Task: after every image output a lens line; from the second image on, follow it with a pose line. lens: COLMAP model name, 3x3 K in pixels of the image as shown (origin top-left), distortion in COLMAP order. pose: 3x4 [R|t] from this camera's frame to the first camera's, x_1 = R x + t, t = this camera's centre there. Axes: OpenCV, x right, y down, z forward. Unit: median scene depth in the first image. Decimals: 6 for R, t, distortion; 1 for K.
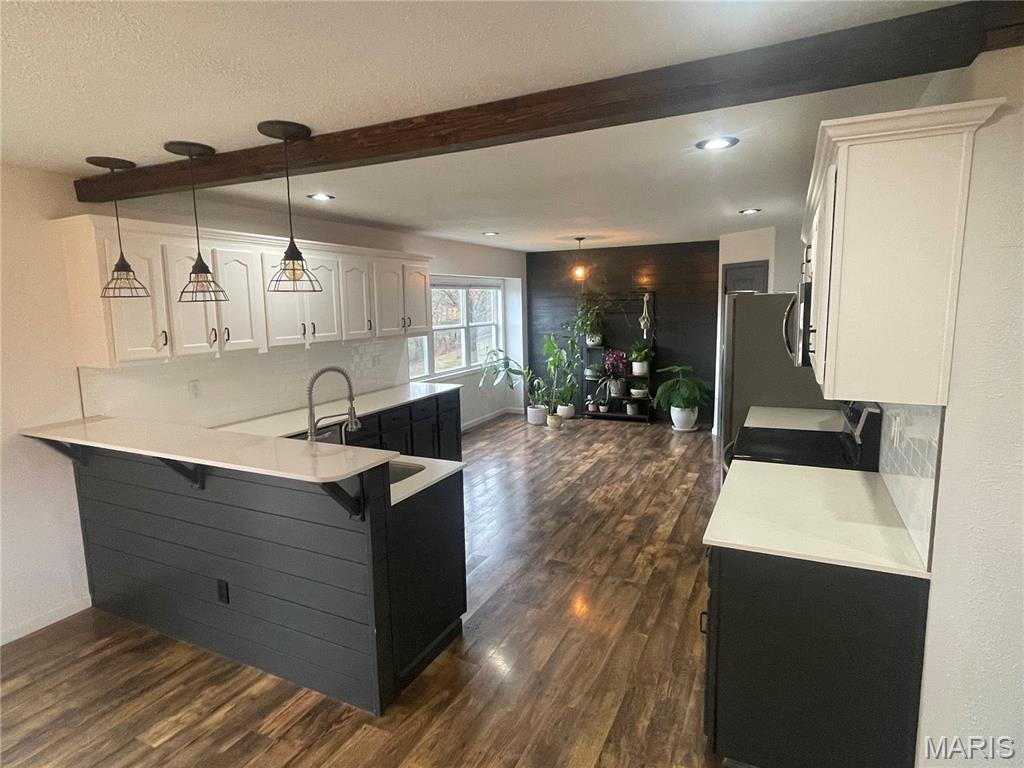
lens RADIAL K [[568.5, 0, 513.7], [0, 568.5, 384.5], [0, 0, 1]] dist [0.001902, -0.000381]
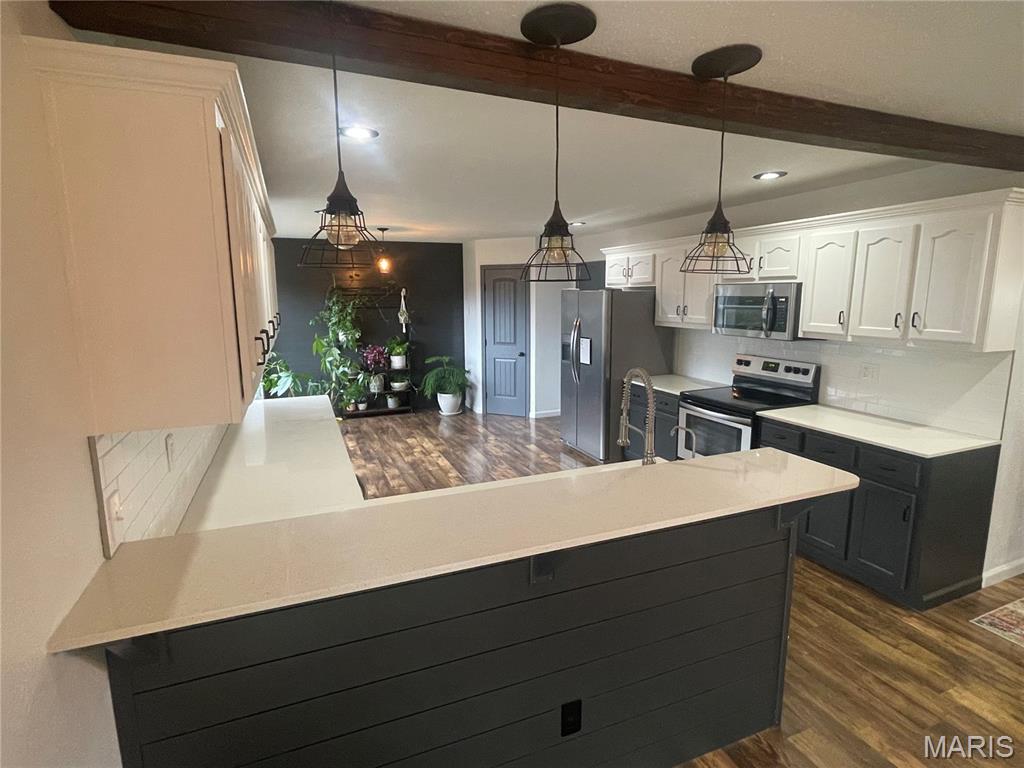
lens RADIAL K [[516.8, 0, 513.6], [0, 516.8, 379.9], [0, 0, 1]] dist [0.001934, 0.000668]
pose [[0.662937, -0.101955, 0.741700, -0.401382], [0.096073, 0.994078, 0.050776, -0.027996], [-0.742485, 0.037596, 0.668807, 0.263725]]
